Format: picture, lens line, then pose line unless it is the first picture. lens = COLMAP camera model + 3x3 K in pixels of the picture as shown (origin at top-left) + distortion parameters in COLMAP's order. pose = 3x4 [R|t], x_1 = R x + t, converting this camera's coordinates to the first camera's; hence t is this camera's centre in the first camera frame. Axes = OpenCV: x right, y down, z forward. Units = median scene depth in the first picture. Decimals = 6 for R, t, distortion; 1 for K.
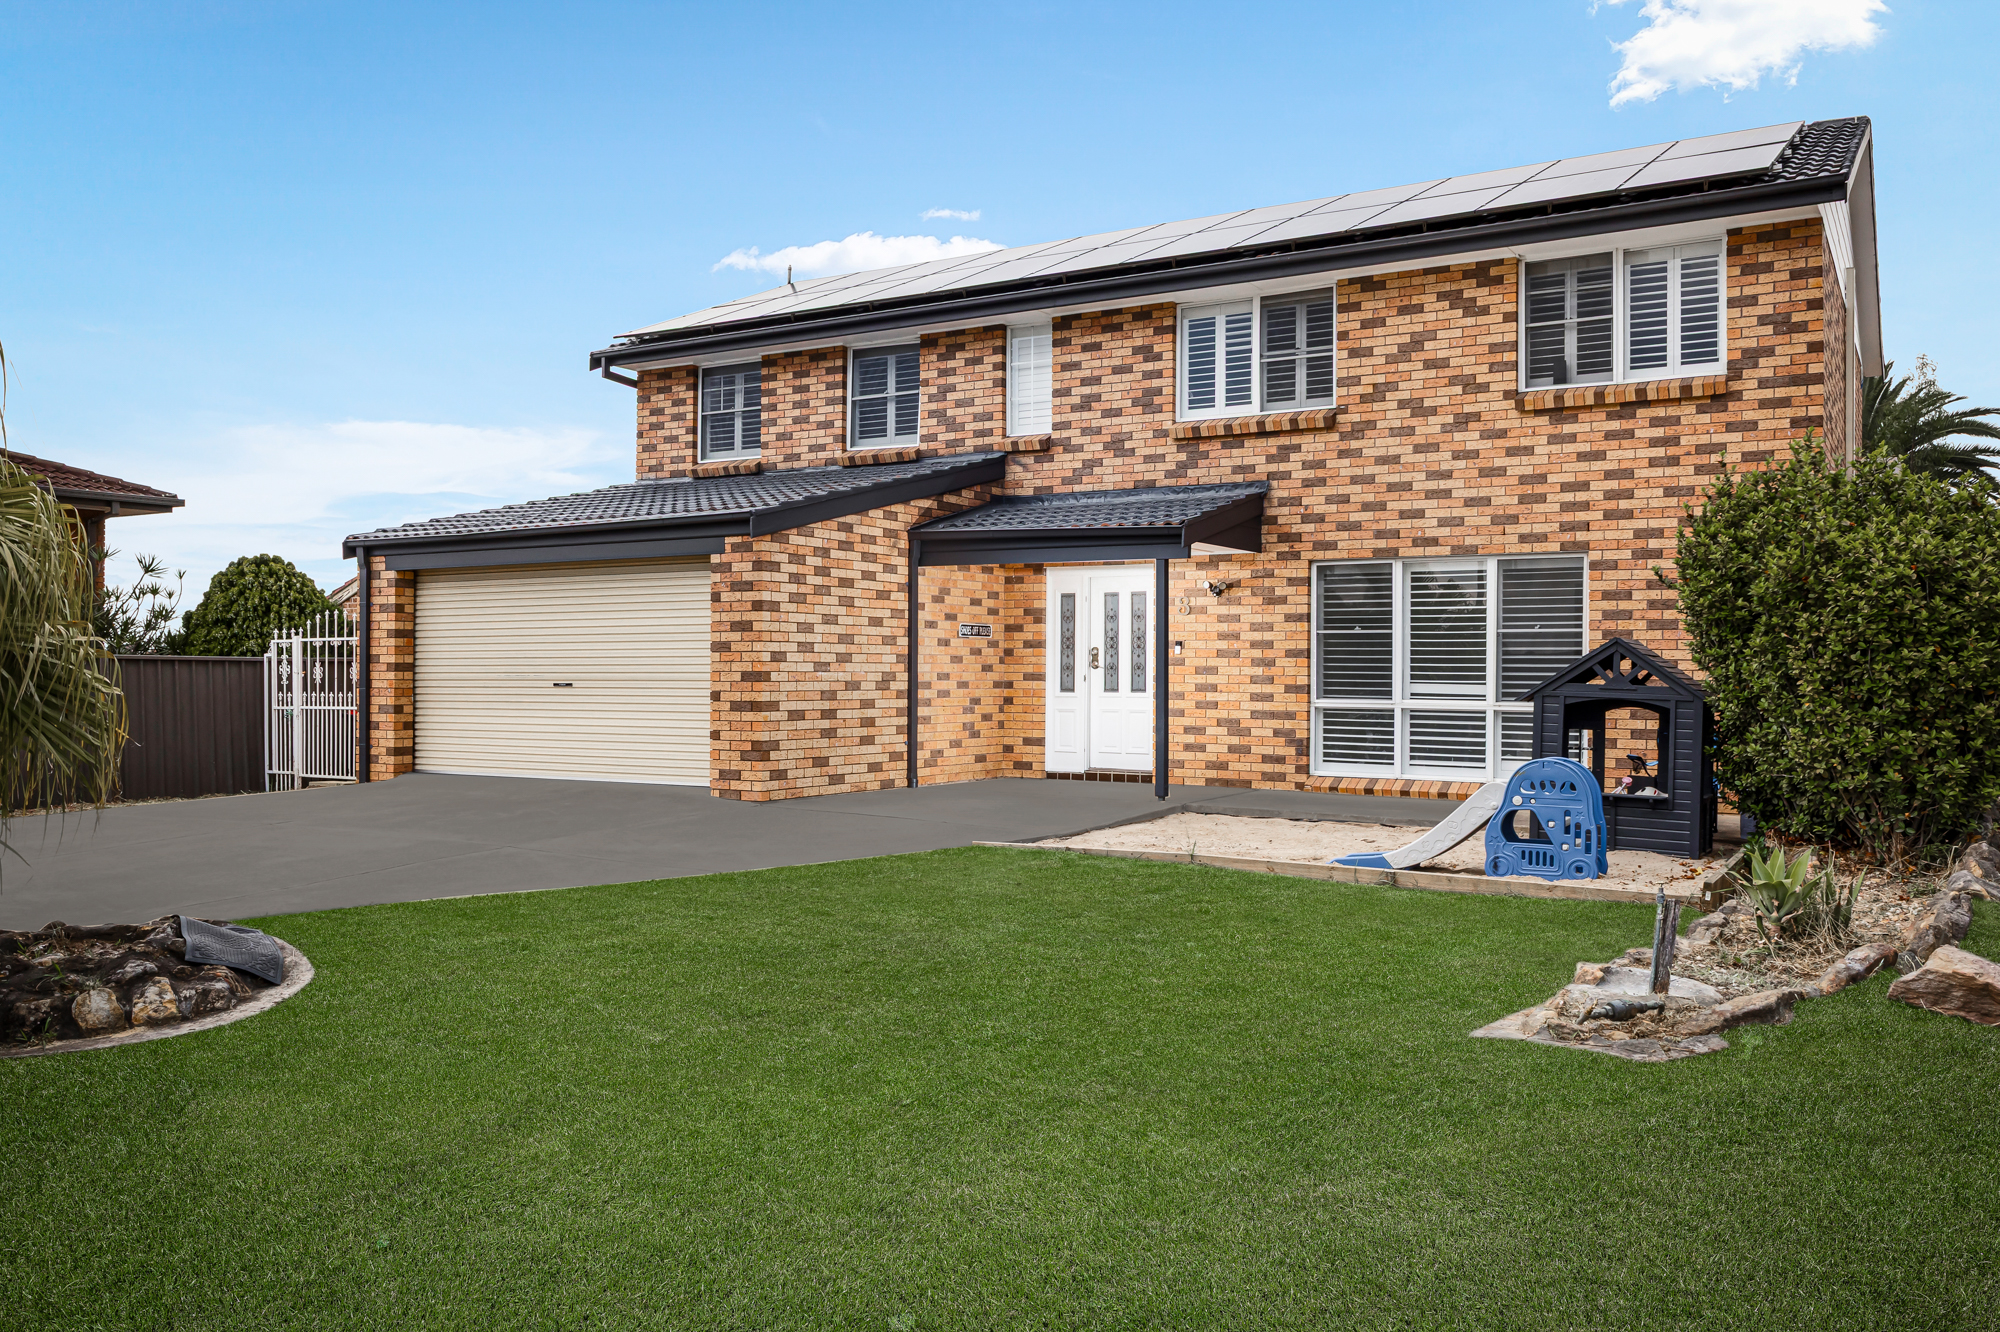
lens RADIAL K [[1593.3, 0, 1003.2], [0, 1593.3, 725.7], [0, 0, 1]] dist [0.039169, -0.020223]
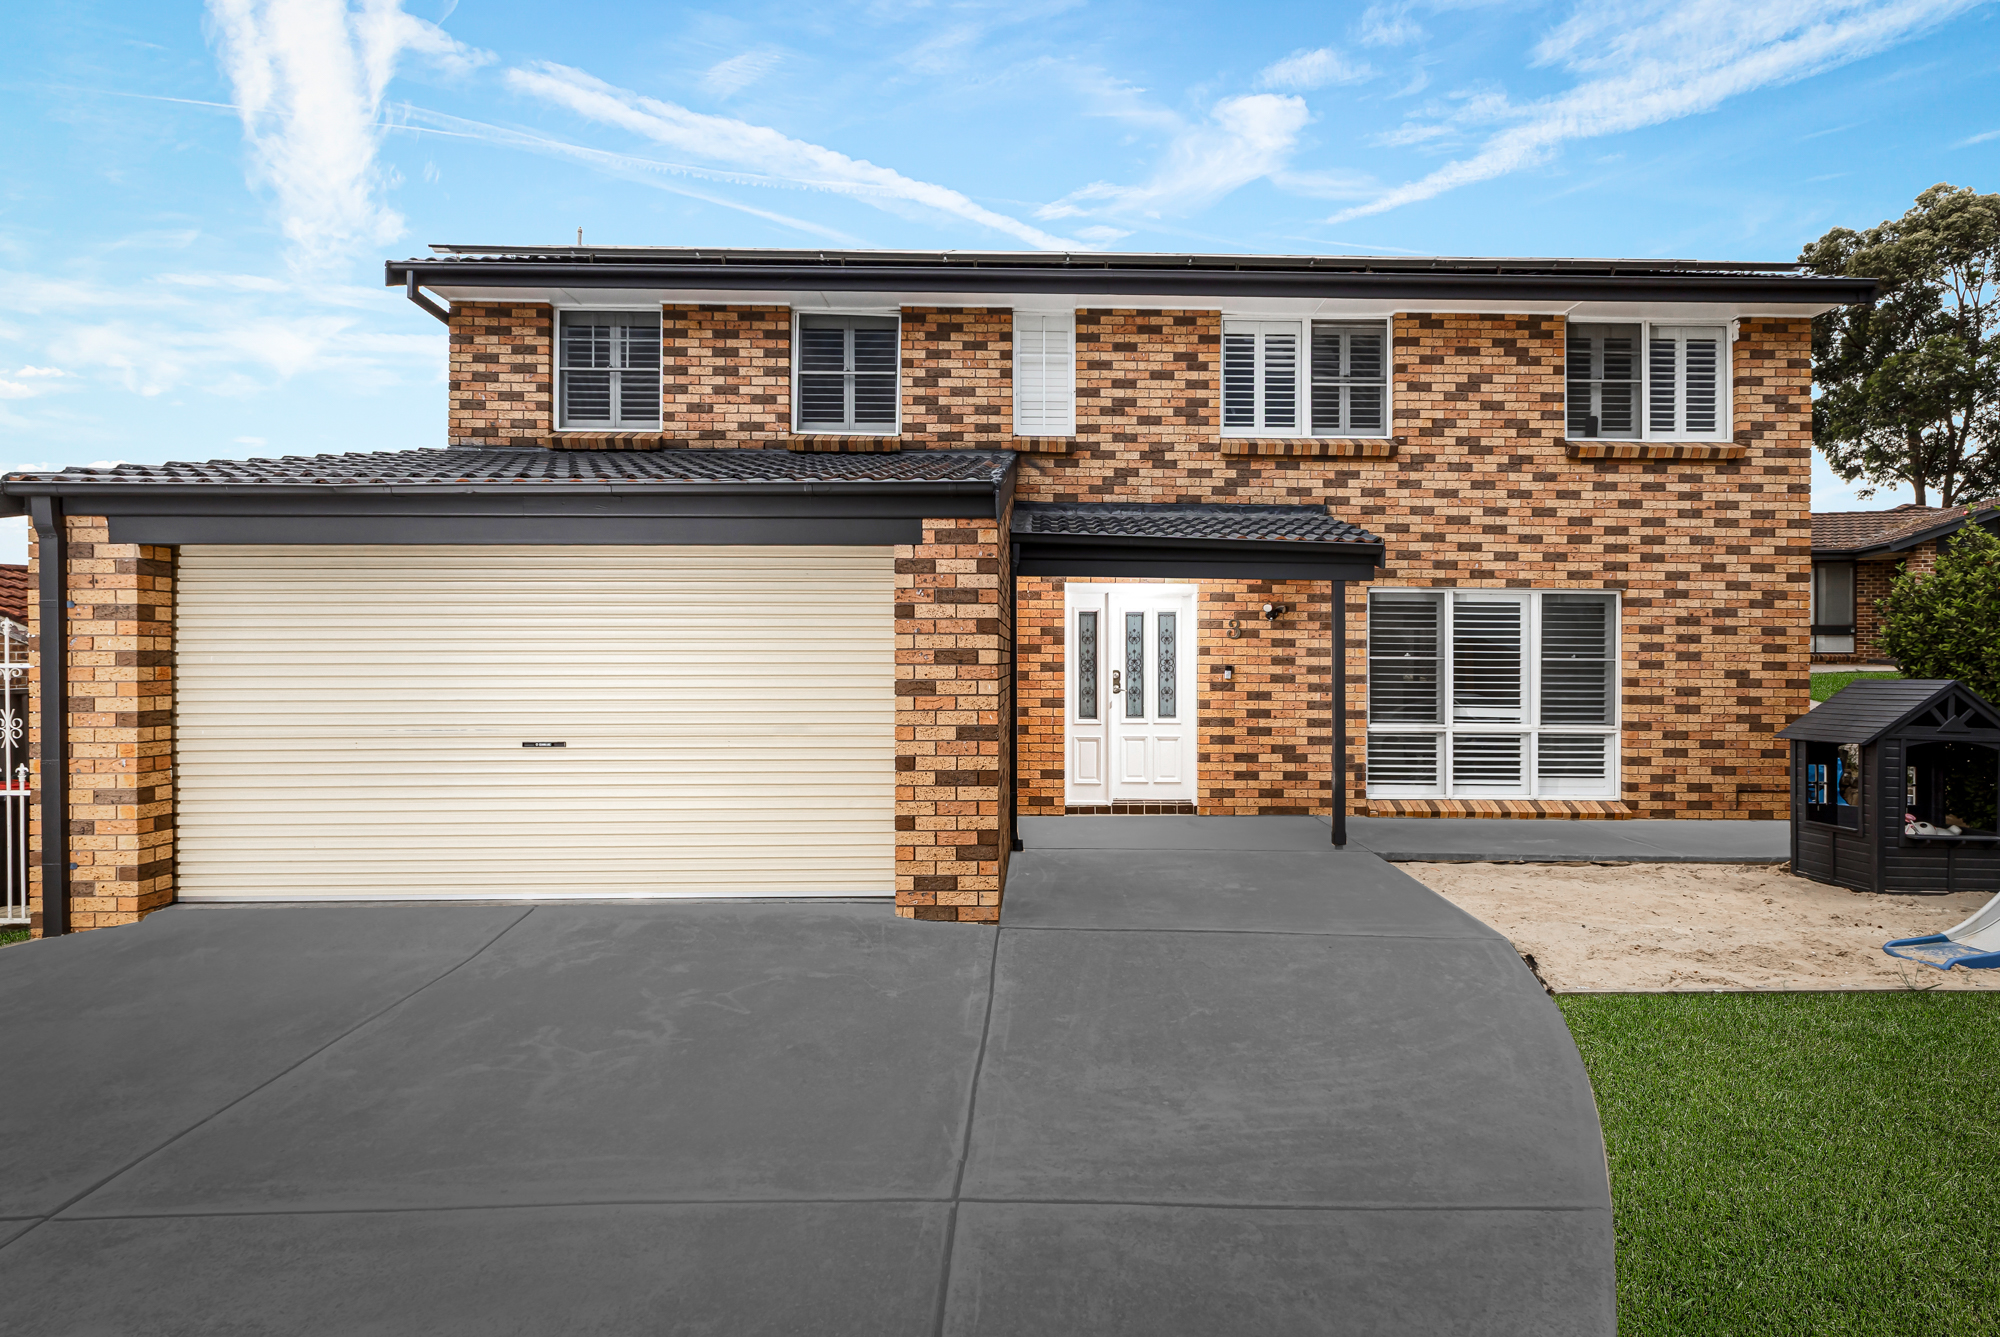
lens RADIAL K [[984.7, 0, 998.7], [0, 984.7, 685.1], [0, 0, 1]] dist [0.004339, 0.002516]
pose [[0.840465, -0.017227, 0.541592, -0.329240], [0.017999, 0.999831, 0.003869, -0.046334], [-0.541567, 0.006496, 0.840632, 0.579619]]
